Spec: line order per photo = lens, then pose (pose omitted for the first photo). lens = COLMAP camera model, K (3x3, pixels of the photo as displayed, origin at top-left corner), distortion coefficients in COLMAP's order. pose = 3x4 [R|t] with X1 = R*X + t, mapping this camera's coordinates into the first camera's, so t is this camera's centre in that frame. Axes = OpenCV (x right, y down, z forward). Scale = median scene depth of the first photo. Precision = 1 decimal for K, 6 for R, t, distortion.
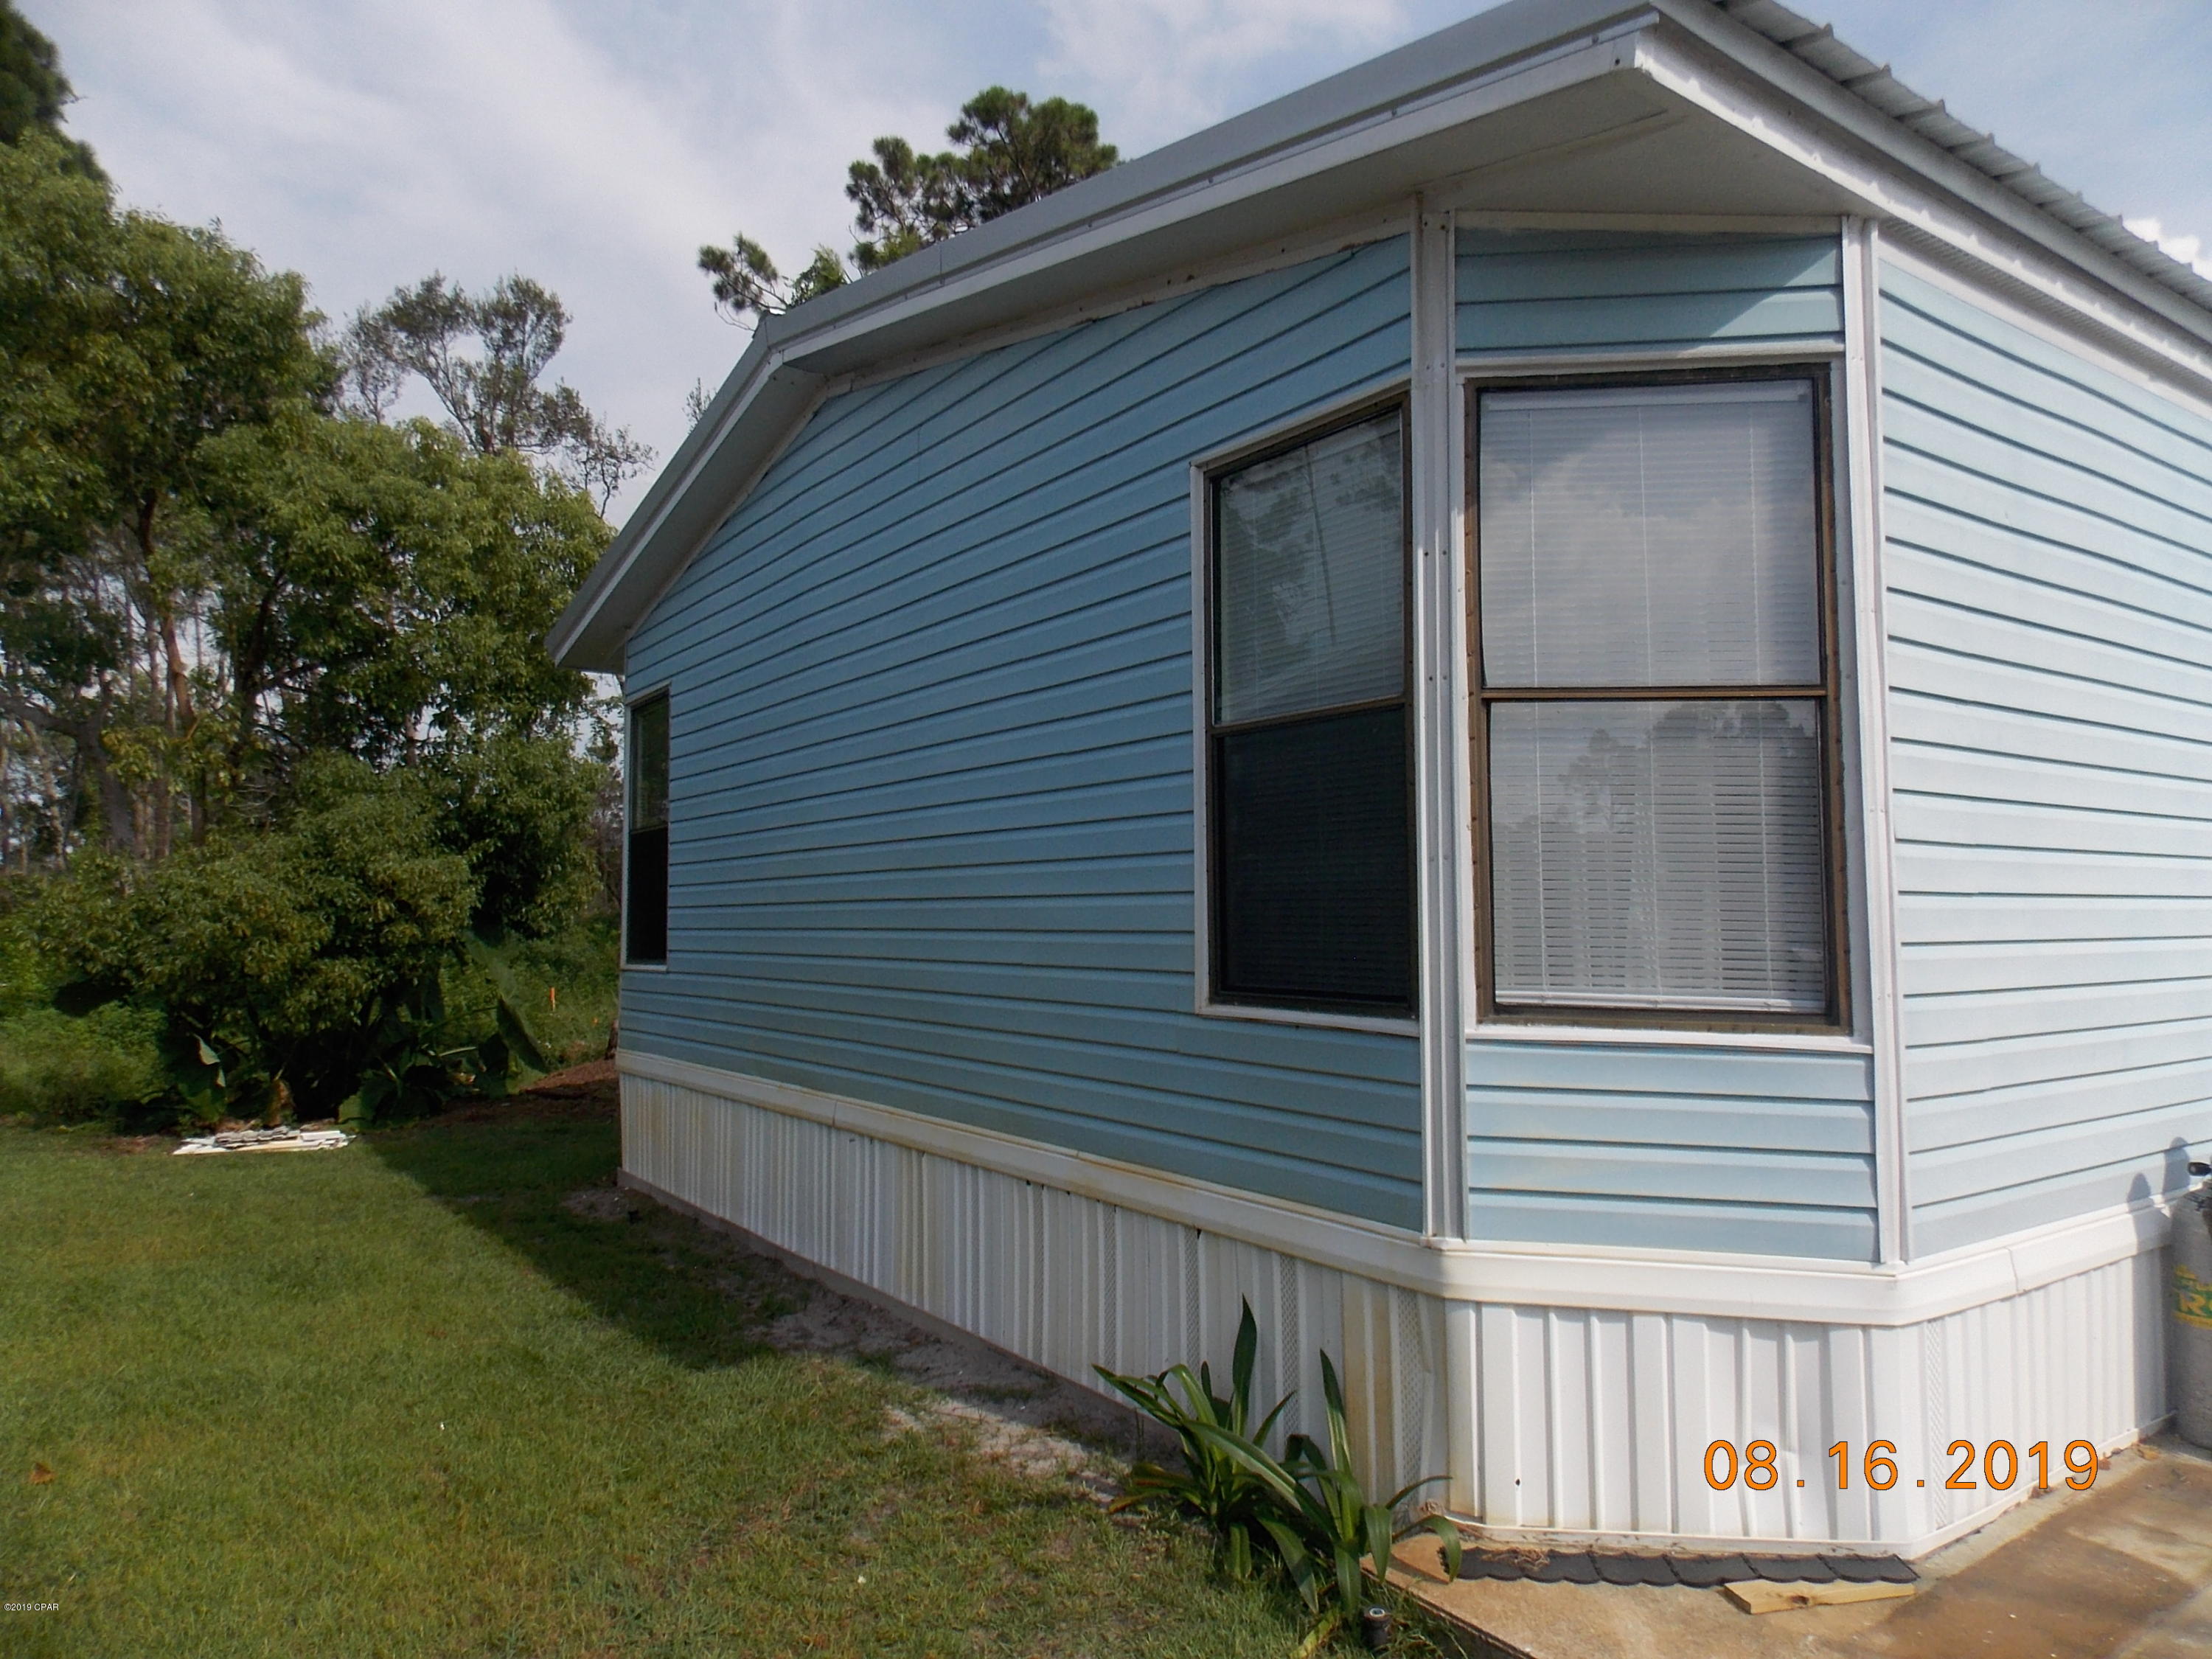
lens RADIAL K [[1470.4, 0, 1106.9], [0, 1470.4, 819.9], [0, 0, 1]] dist [-0.003829, -0.001223]
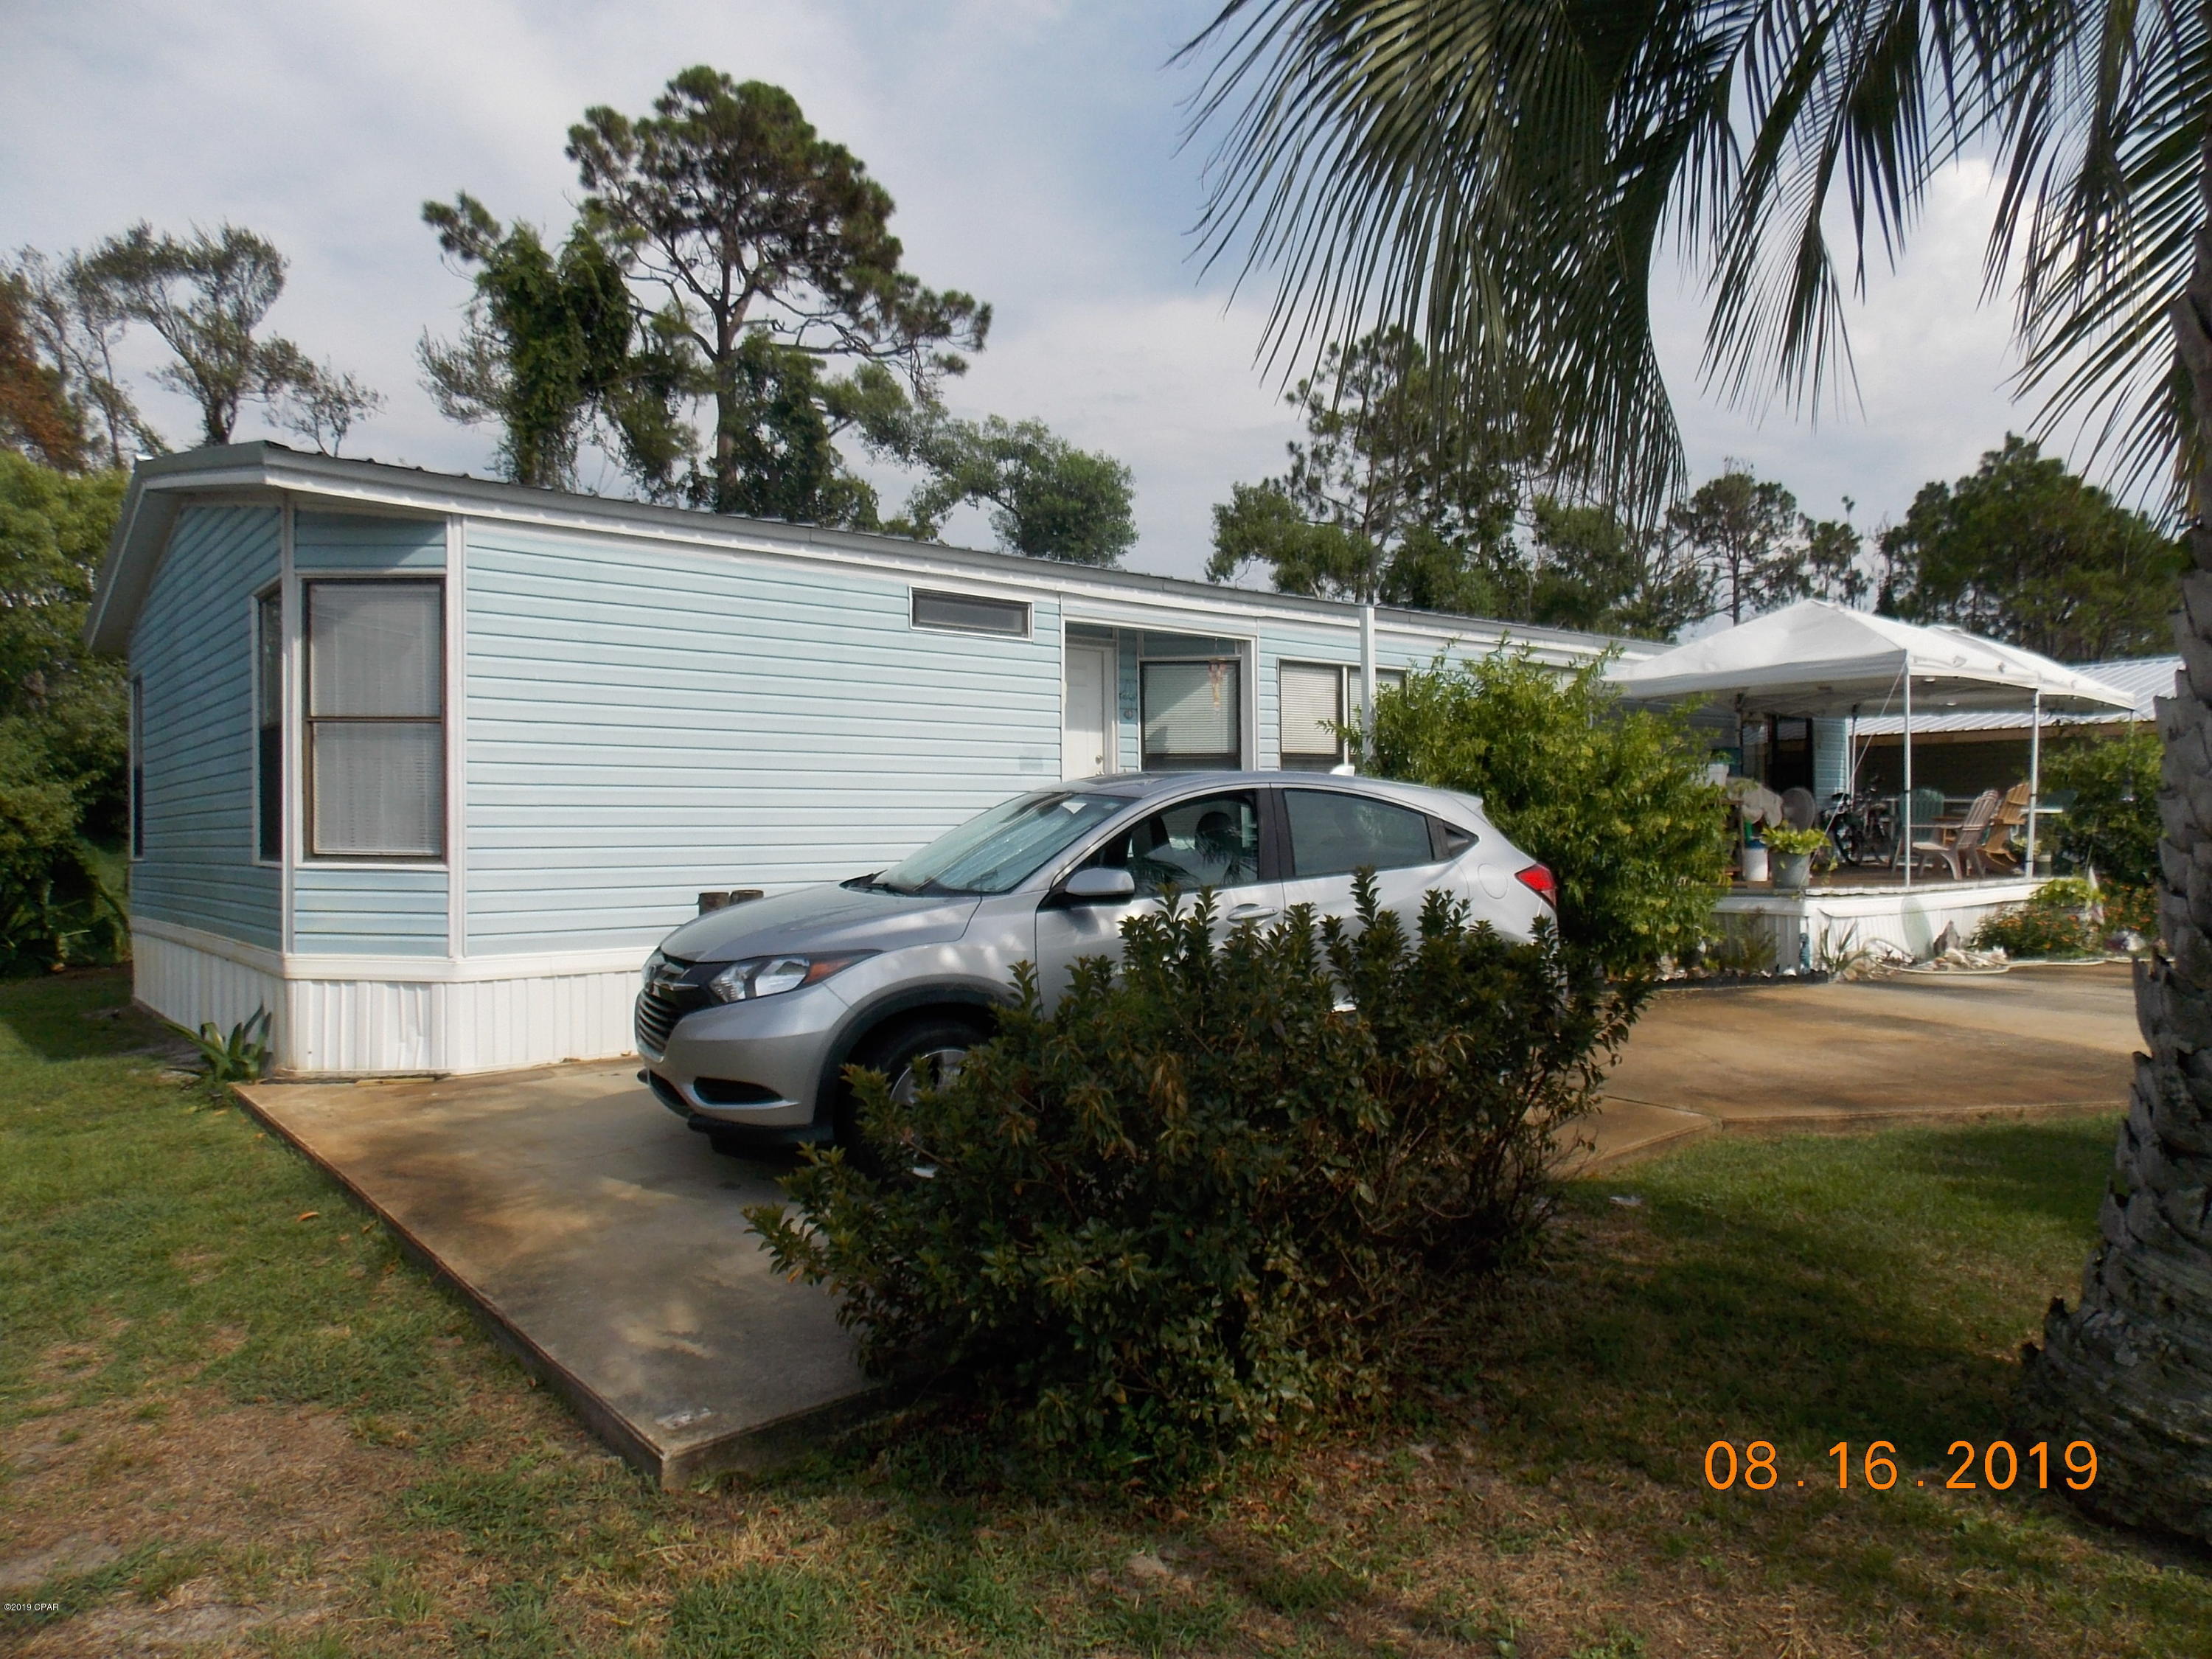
lens RADIAL K [[1448.4, 0, 1106.0], [0, 1448.4, 829.5], [0, 0, 1]] dist [-0.004177, 0.002381]
pose [[0.994242, -0.004115, 0.107077, 0.104402], [-0.002329, 0.998196, 0.059989, -0.004291], [-0.107131, -0.059893, 0.992439, -0.115074]]
